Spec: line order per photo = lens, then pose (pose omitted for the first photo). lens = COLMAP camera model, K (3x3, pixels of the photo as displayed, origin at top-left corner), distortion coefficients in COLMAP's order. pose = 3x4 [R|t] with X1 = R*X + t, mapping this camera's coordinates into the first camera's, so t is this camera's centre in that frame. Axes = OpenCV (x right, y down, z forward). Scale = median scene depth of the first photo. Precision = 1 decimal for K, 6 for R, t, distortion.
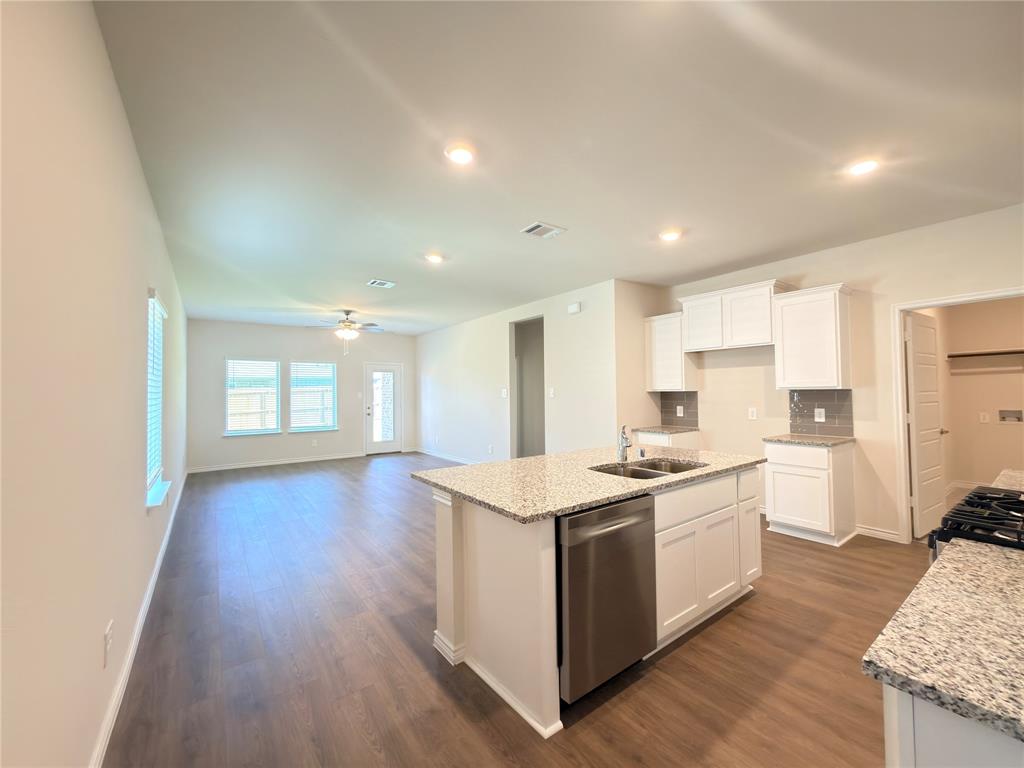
lens RADIAL K [[408.8, 0, 510.7], [0, 408.8, 381.8], [0, 0, 1]] dist [-0.001431, 0.000181]
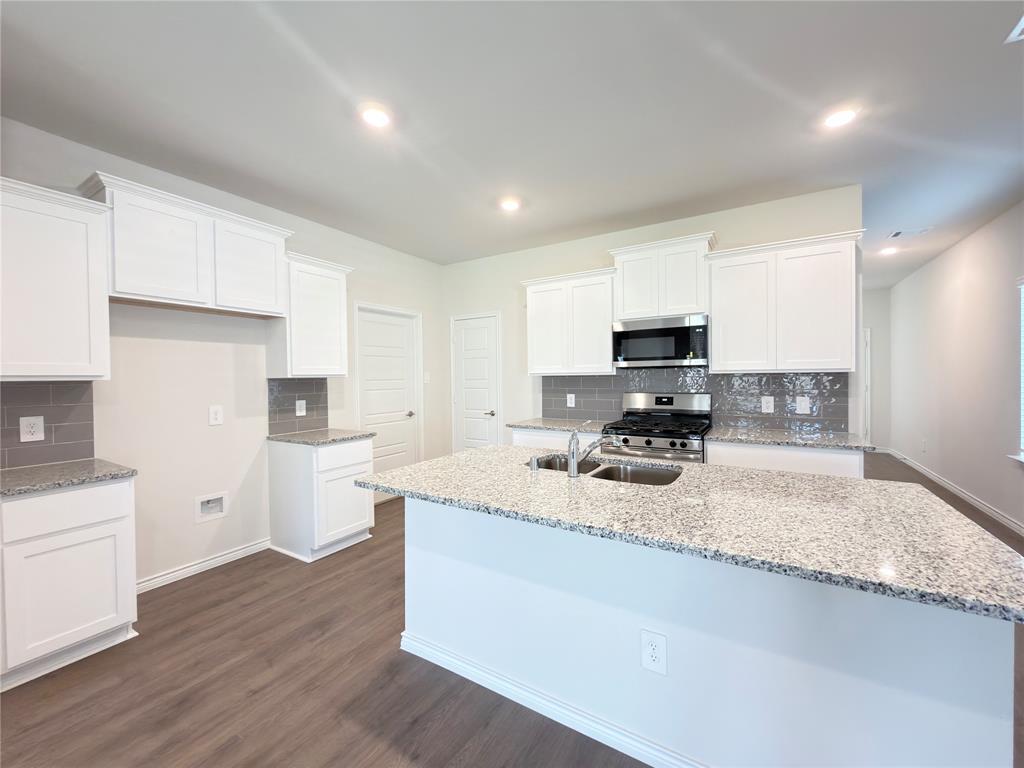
lens RADIAL K [[408.8, 0, 510.7], [0, 408.8, 381.8], [0, 0, 1]] dist [-0.001431, 0.000181]
pose [[-0.381911, 0.006769, 0.924174, -0.159285], [-0.008356, 0.999907, -0.010777, 0.024540], [-0.924161, -0.011838, -0.381819, 0.708916]]
